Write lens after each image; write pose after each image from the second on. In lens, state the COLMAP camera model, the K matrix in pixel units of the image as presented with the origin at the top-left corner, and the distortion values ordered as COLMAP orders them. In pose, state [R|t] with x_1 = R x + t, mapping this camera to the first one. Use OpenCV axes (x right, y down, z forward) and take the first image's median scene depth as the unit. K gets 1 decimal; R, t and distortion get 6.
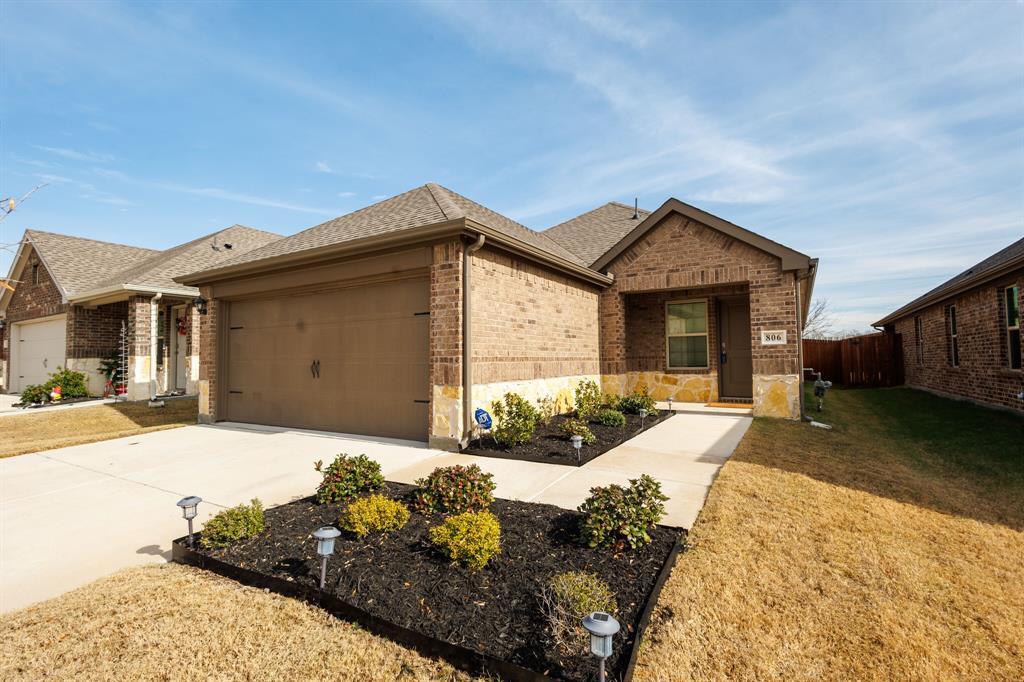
lens RADIAL K [[455.1, 0, 509.2], [0, 455.1, 334.6], [0, 0, 1]] dist [0.034747, -0.000420]
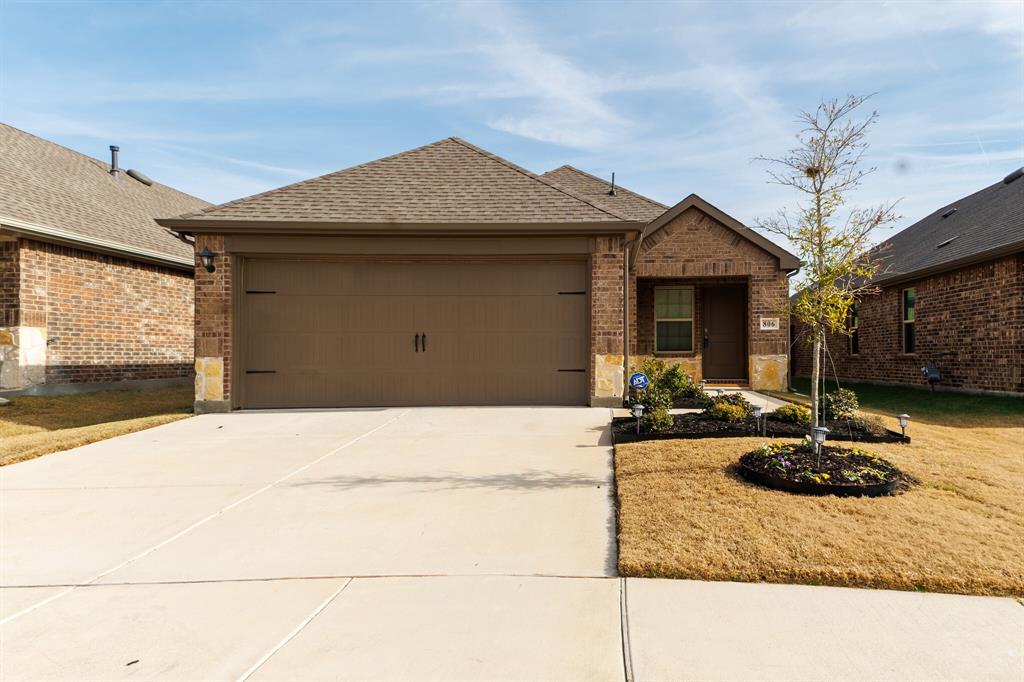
lens RADIAL K [[723.7, 0, 514.3], [0, 723.7, 326.2], [0, 0, 1]] dist [0.217539, -0.000155]
pose [[0.901845, 0.026644, 0.431238, -0.803932], [-0.031050, 0.999513, 0.003181, 0.025482], [-0.430943, -0.016259, 0.902233, -0.423725]]
